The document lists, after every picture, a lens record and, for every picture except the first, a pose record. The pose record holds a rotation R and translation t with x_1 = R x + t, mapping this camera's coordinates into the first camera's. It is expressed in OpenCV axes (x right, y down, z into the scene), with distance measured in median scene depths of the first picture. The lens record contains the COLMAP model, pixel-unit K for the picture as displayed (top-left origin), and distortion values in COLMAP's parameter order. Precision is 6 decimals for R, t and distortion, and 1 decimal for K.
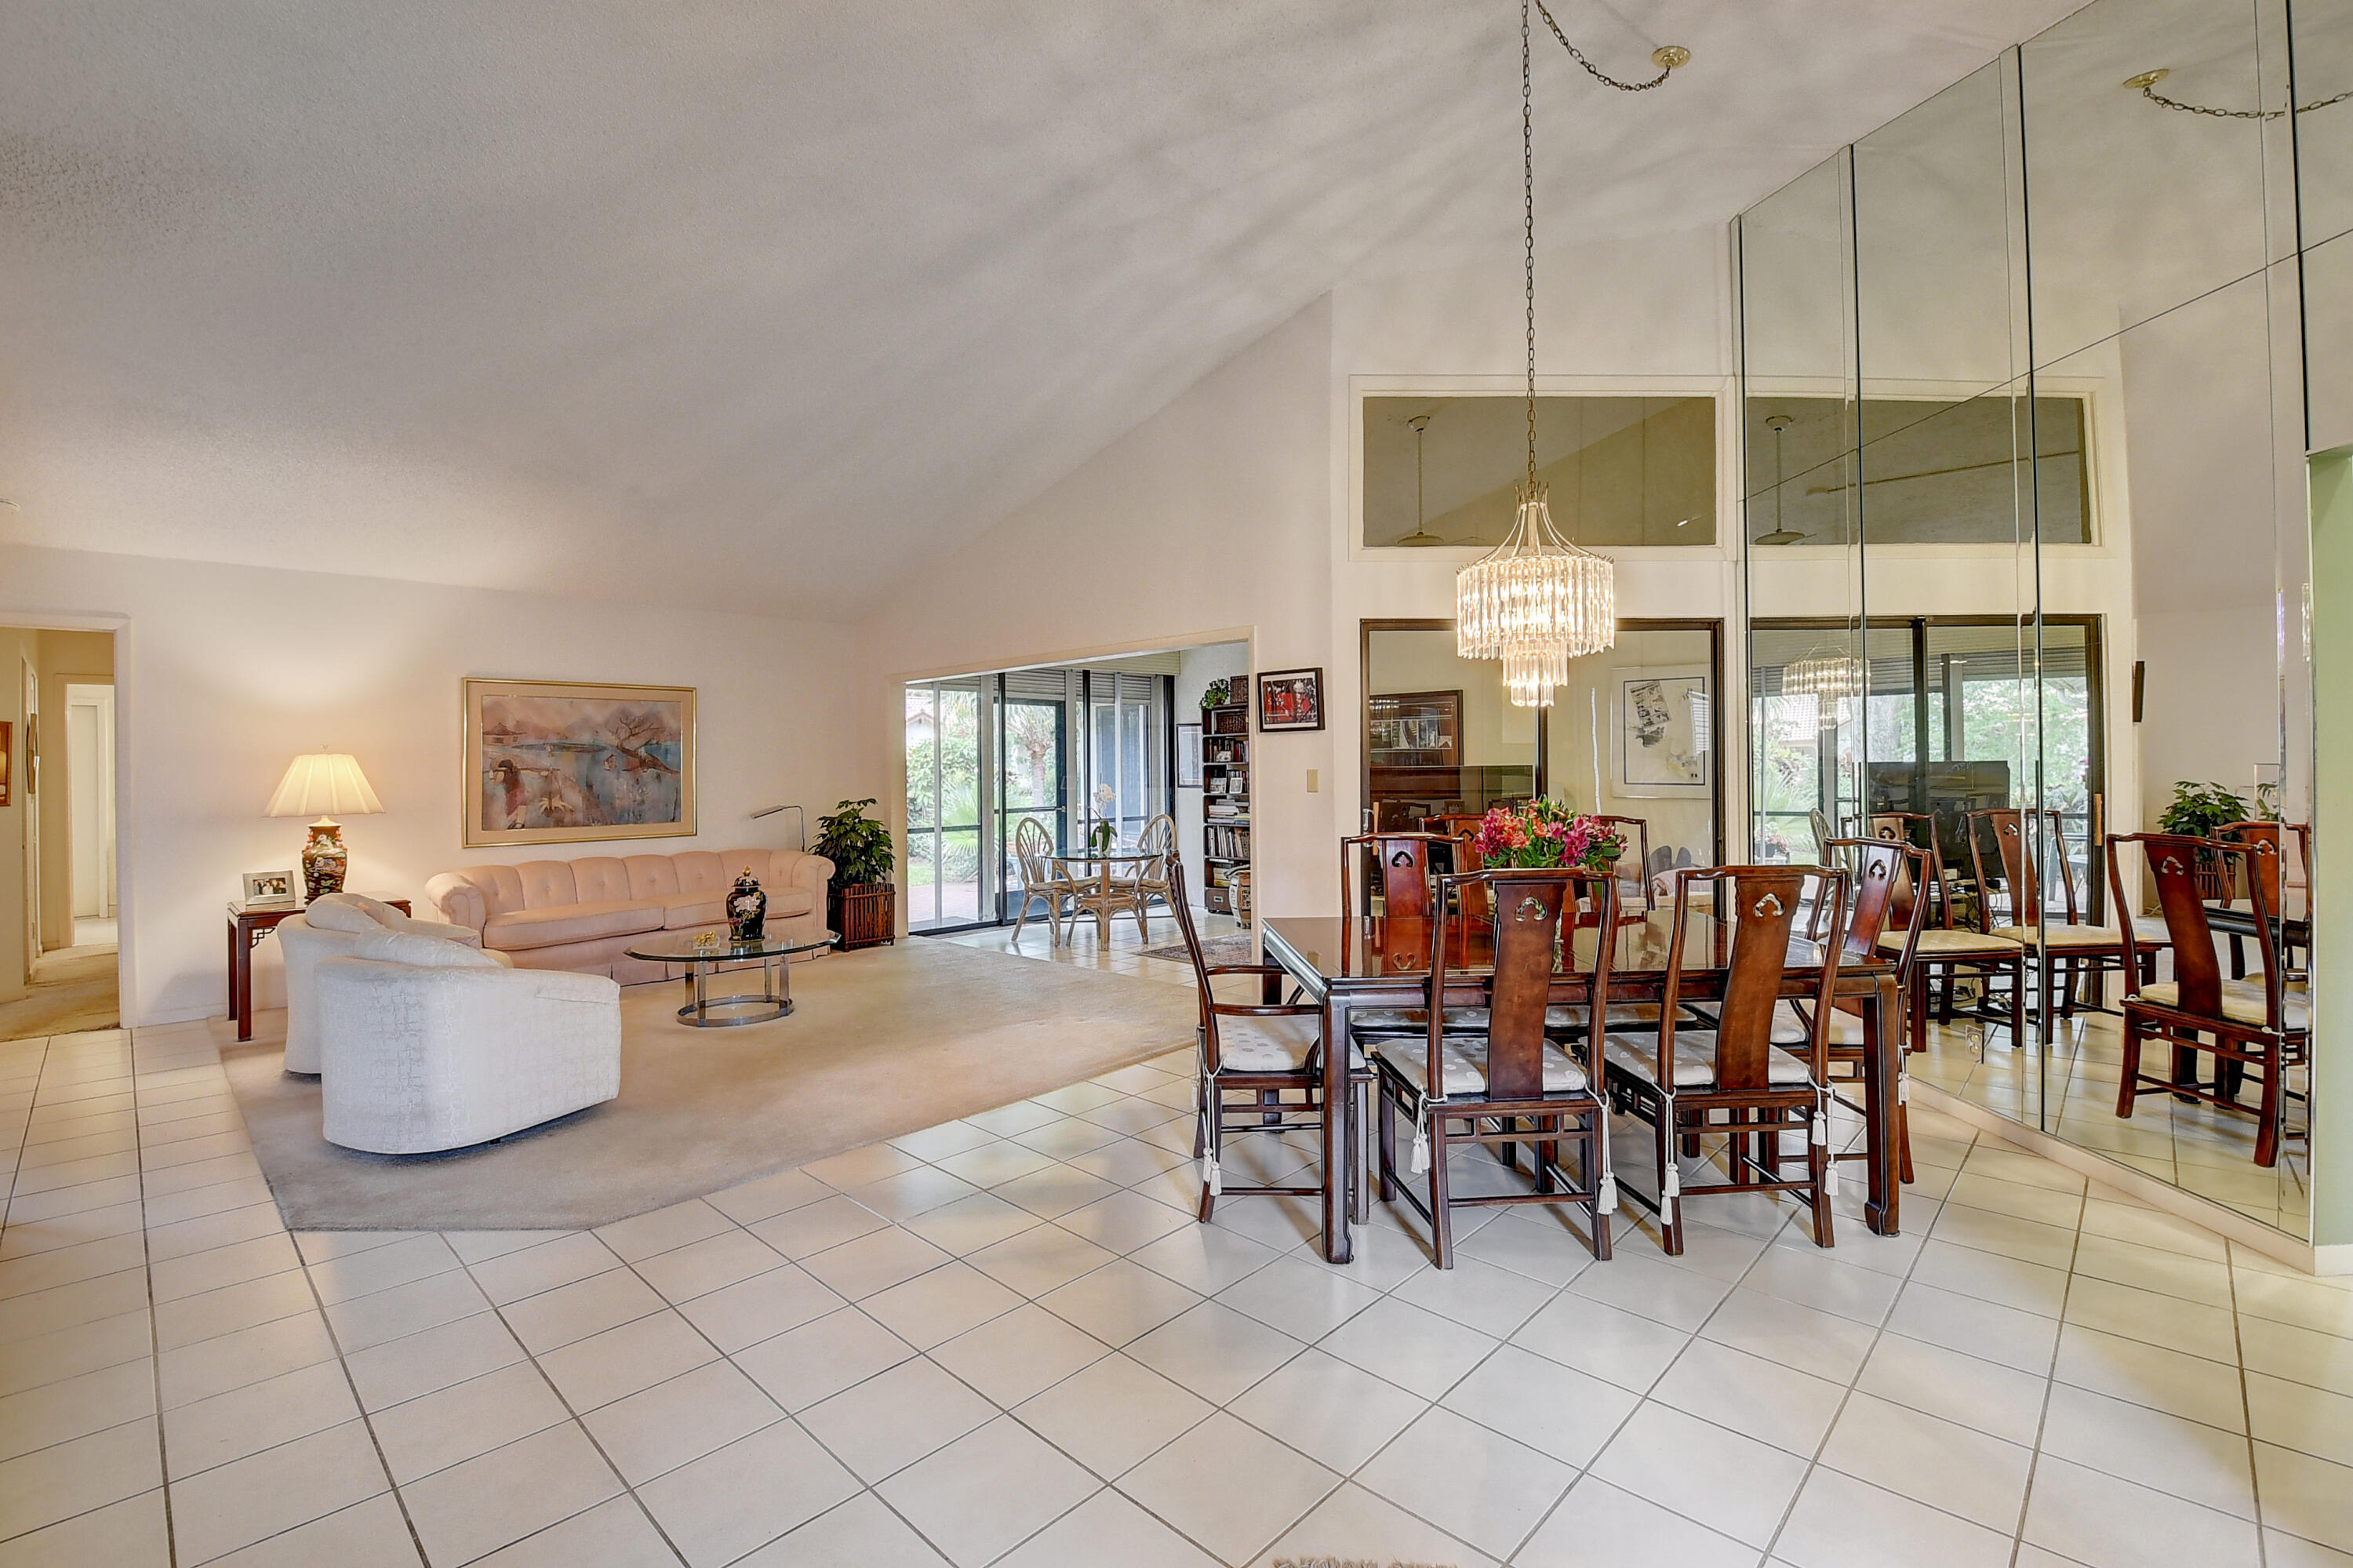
lens RADIAL K [[1042.5, 0, 1185.6], [0, 1042.5, 769.2], [0, 0, 1]] dist [-0.003544, -0.000479]
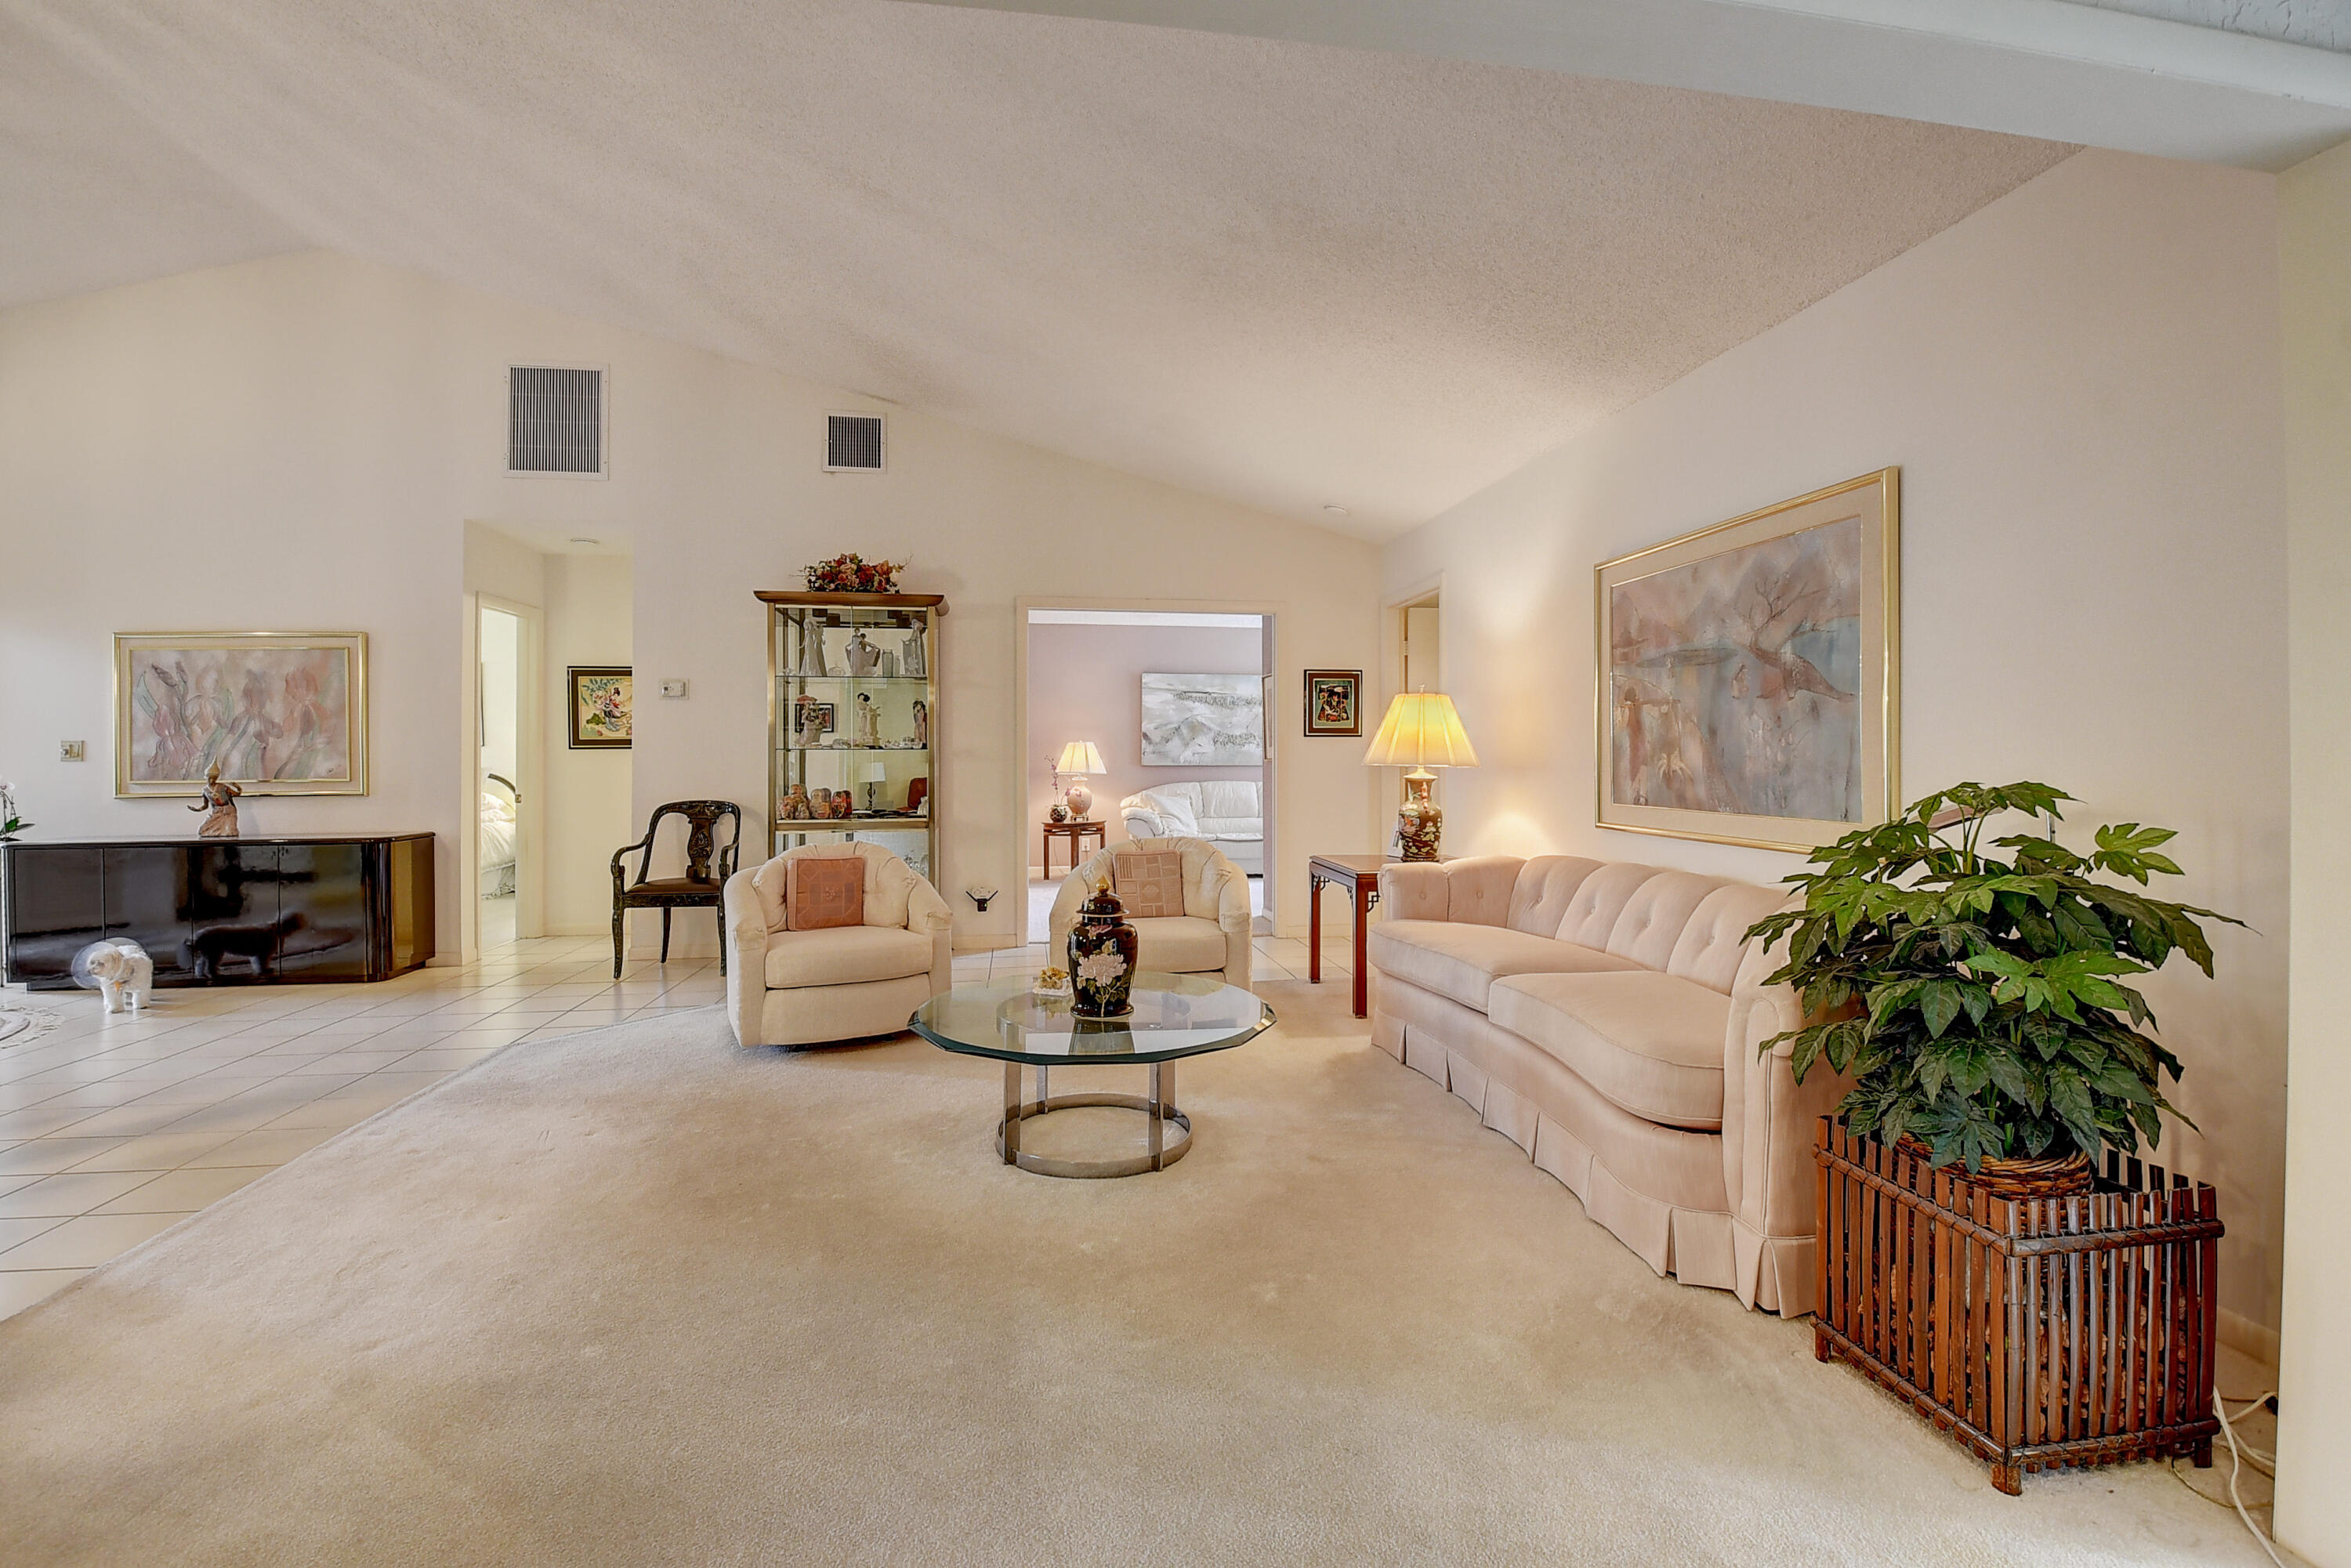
lens RADIAL K [[1041.6, 0, 1184.6], [0, 1041.6, 769.3], [0, 0, 1]] dist [-0.003544, -0.000479]
pose [[-0.594114, 0.018408, -0.804170, -0.018848], [0.000722, 0.999750, 0.022352, 0.021207], [0.804380, 0.012699, -0.593979, 1.011056]]
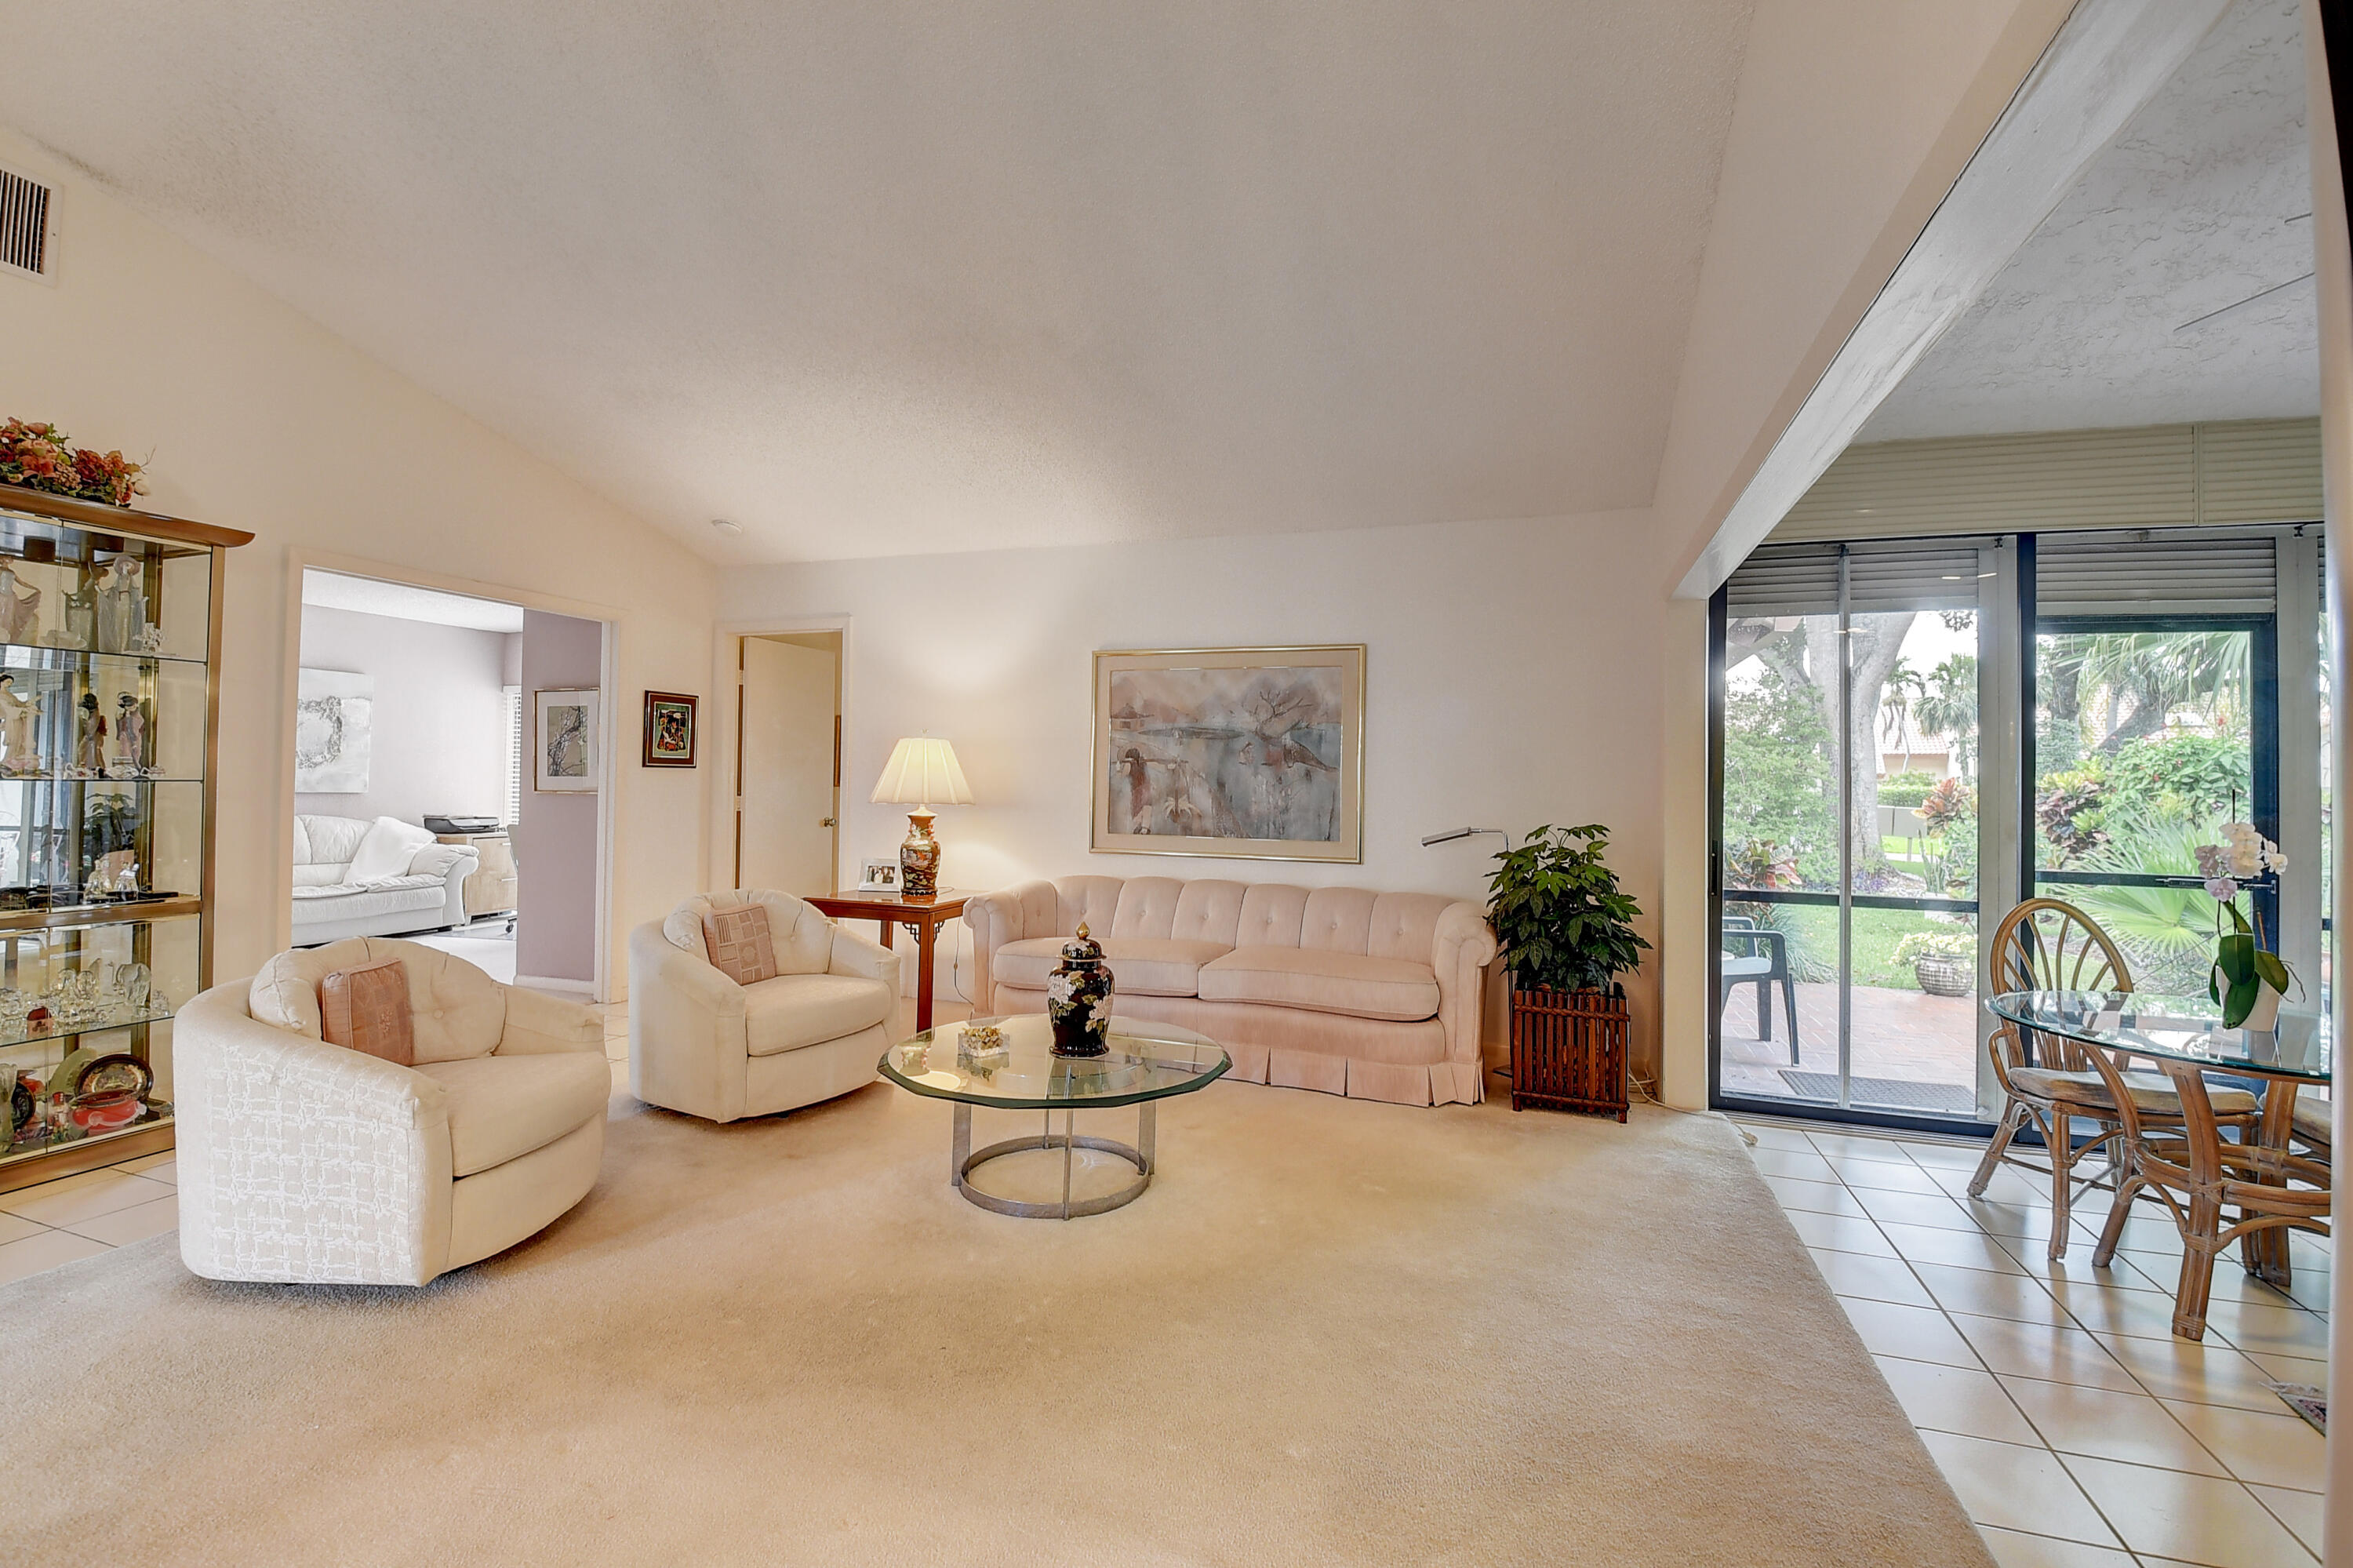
lens RADIAL K [[1044.7, 0, 1177.1], [0, 1044.7, 755.4], [0, 0, 1]] dist [0.026076, -0.000281]
pose [[0.440138, -0.003711, -0.897923, 0.084164], [-0.025641, 0.999532, -0.016699, 0.007959], [0.897564, 0.030374, 0.439836, 0.591176]]
